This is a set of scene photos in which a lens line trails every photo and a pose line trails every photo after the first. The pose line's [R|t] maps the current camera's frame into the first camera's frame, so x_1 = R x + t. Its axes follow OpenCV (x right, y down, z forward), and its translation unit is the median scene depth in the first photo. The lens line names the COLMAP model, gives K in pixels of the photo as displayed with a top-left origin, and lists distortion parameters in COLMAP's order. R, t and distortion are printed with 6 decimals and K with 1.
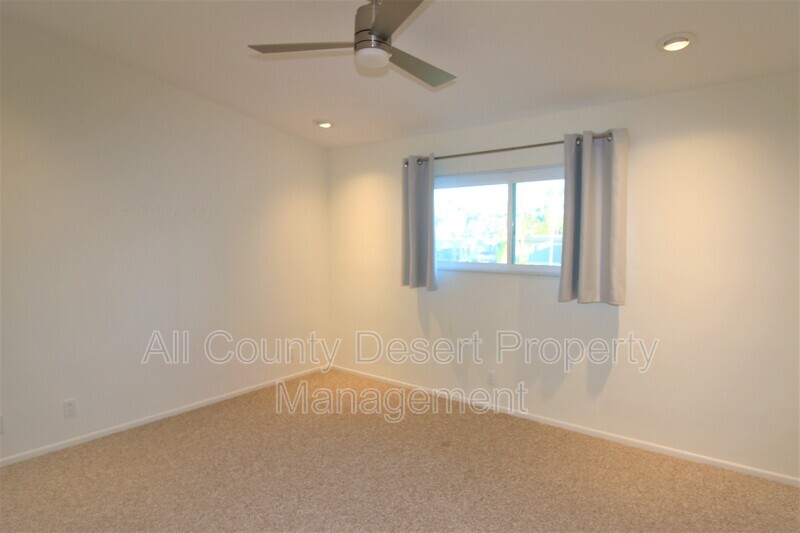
lens RADIAL K [[475.6, 0, 399.9], [0, 475.6, 264.7], [0, 0, 1]] dist [0.000846, -0.000358]
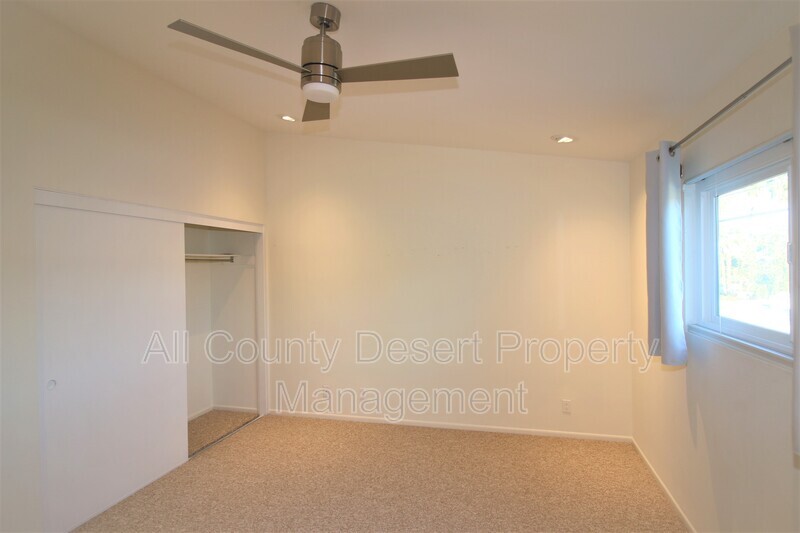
lens RADIAL K [[440.5, 0, 399.9], [0, 440.5, 265.3], [0, 0, 1]] dist [0.000400, 0.000031]
pose [[0.390511, -0.002993, -0.920593, 0.551095], [-0.036495, 0.999158, -0.018729, -0.062076], [0.919874, 0.040911, 0.390073, 0.560084]]
